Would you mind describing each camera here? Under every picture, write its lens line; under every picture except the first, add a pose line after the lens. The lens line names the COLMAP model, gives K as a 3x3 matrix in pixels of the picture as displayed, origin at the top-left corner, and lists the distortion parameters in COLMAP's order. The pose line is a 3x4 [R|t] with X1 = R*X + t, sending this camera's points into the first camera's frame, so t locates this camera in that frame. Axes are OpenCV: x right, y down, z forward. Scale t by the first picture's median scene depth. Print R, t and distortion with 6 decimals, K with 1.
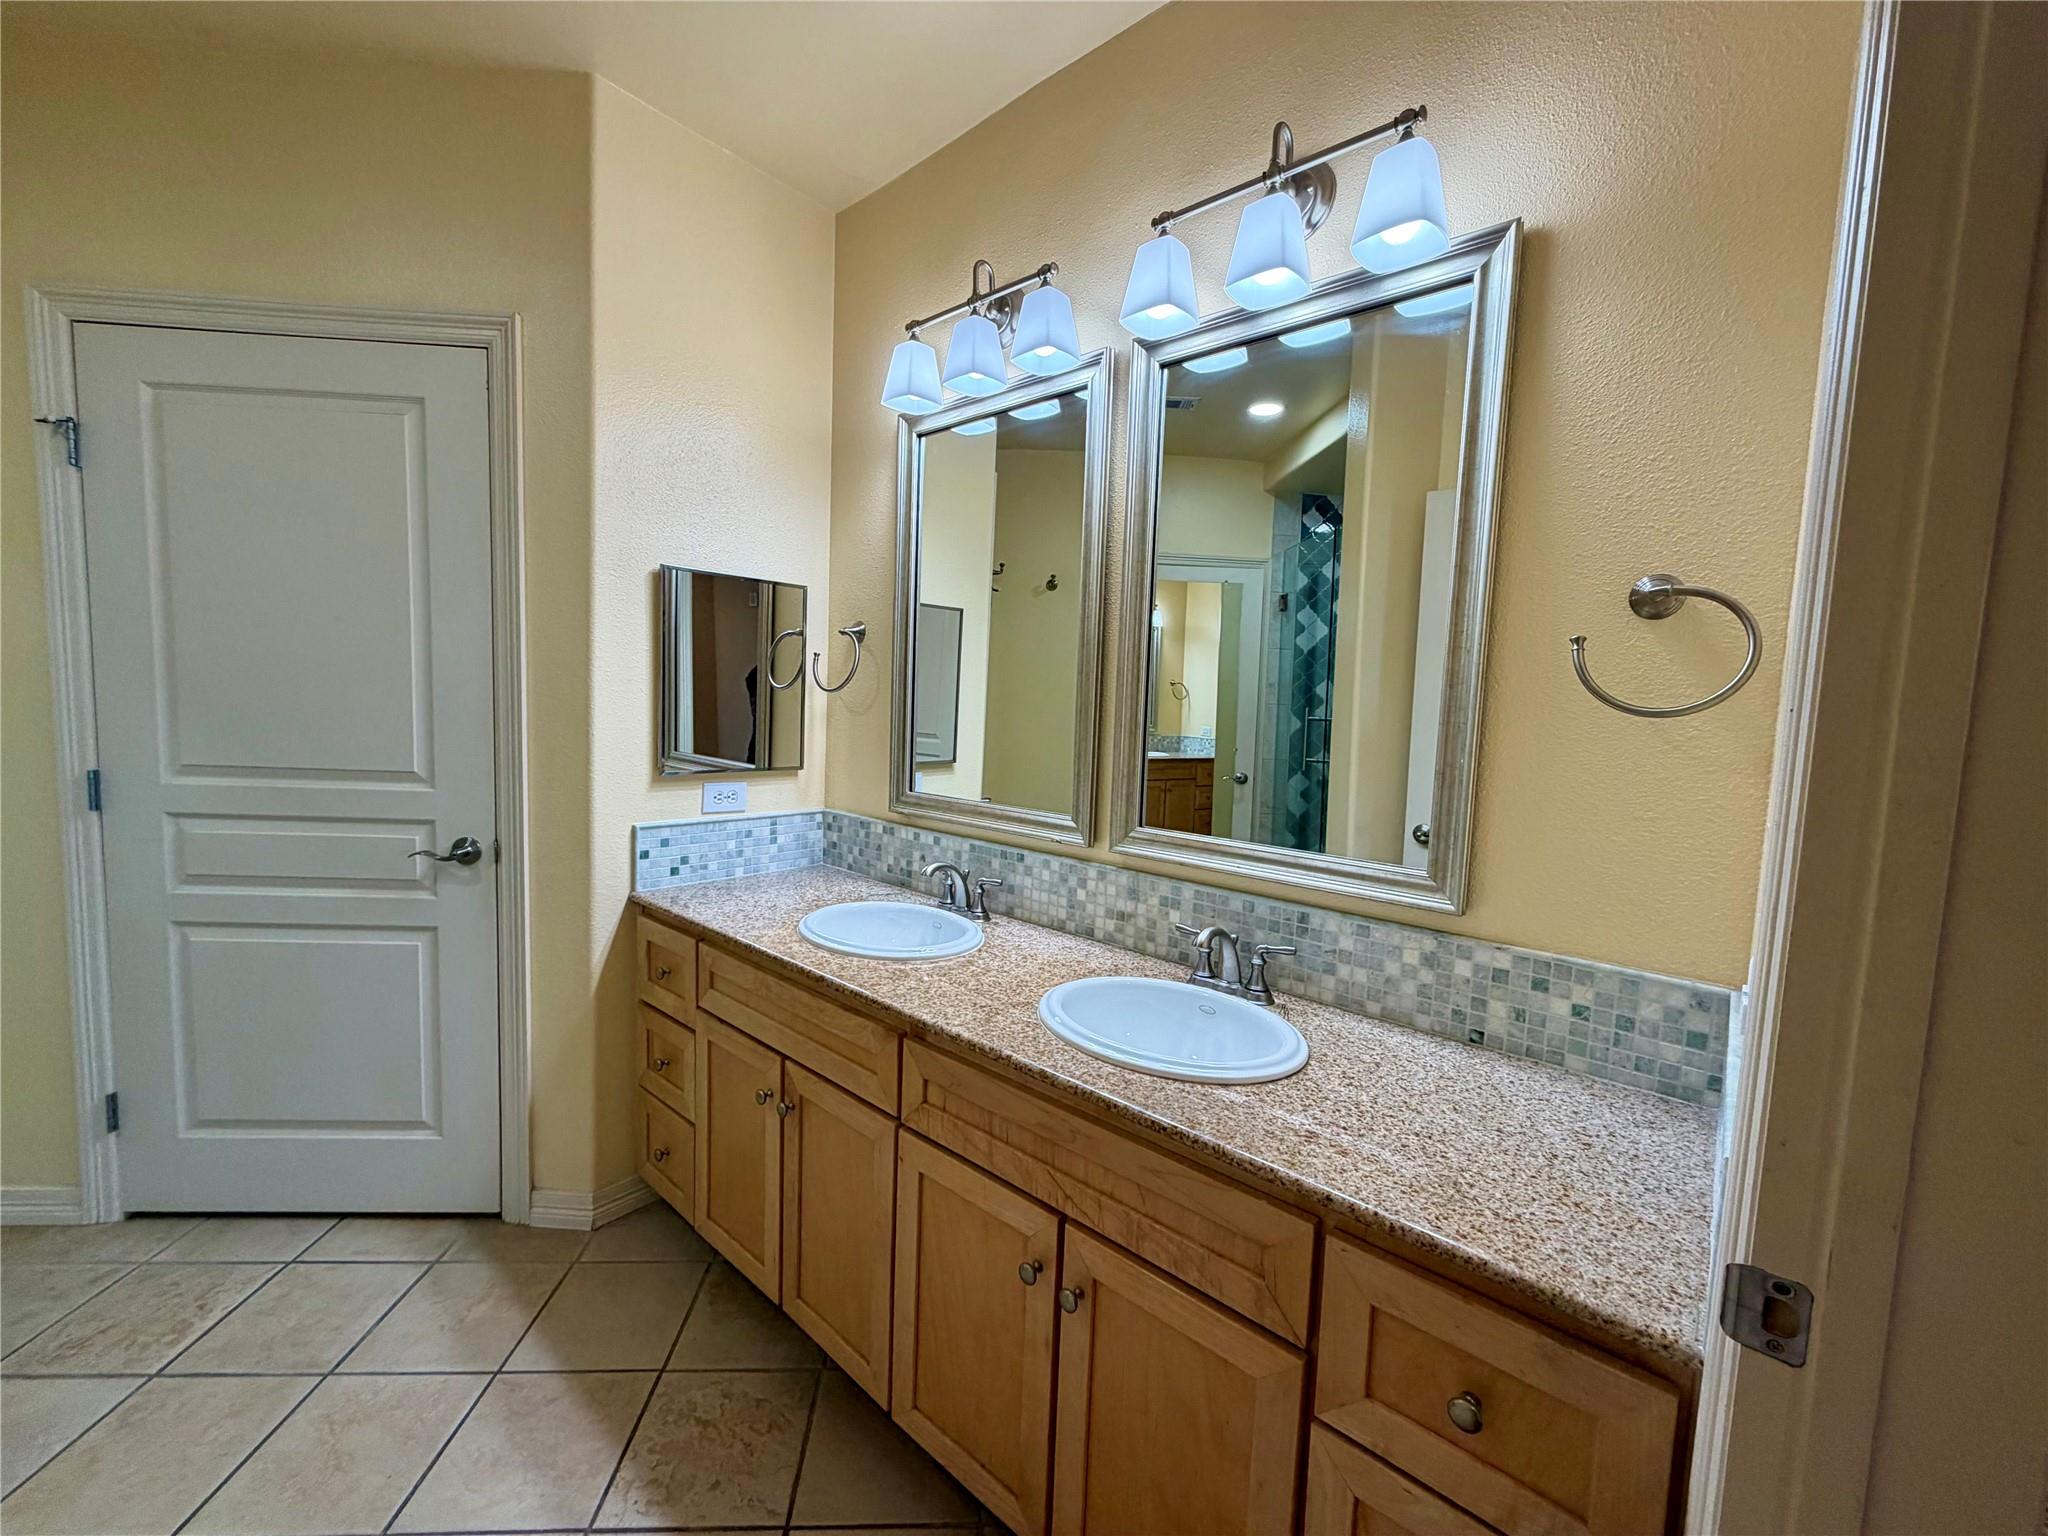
lens RADIAL K [[812.5, 0, 1025.9], [0, 812.5, 767.5], [0, 0, 1]] dist [-0.004708, 0.000366]
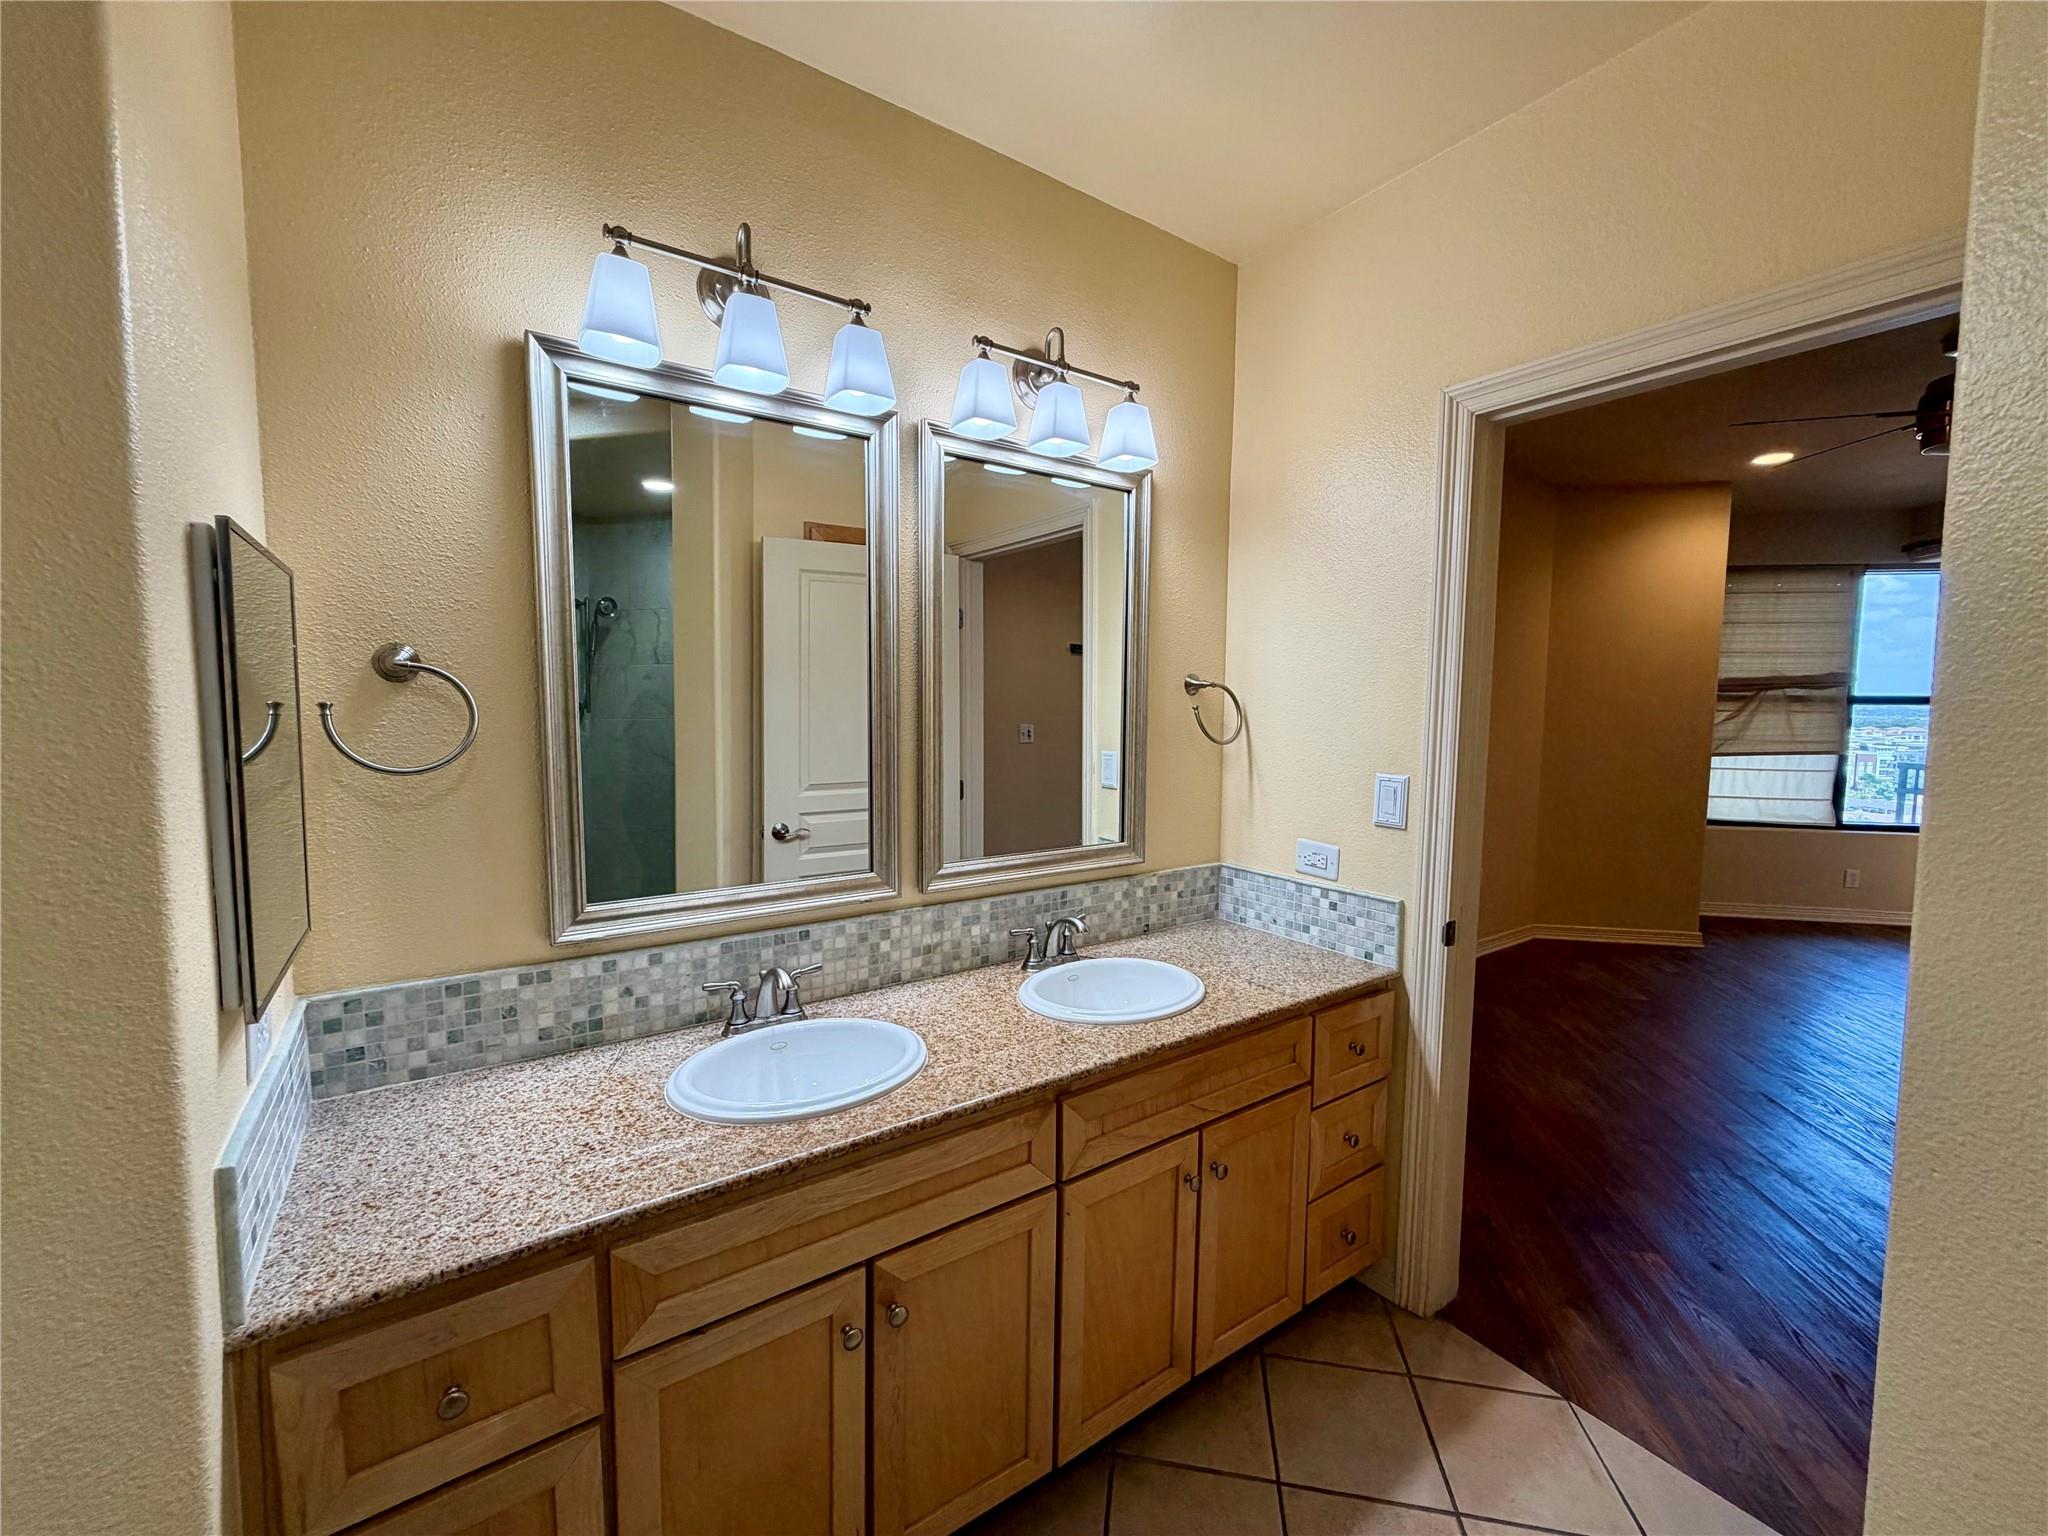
lens RADIAL K [[812.5, 0, 1020.3], [0, 812.5, 765.0], [0, 0, 1]] dist [-0.004708, 0.000366]
pose [[0.245614, -0.110703, 0.963026, -0.905840], [0.079692, 0.992401, 0.093755, -0.160024], [-0.966086, 0.053718, 0.252569, 0.618597]]
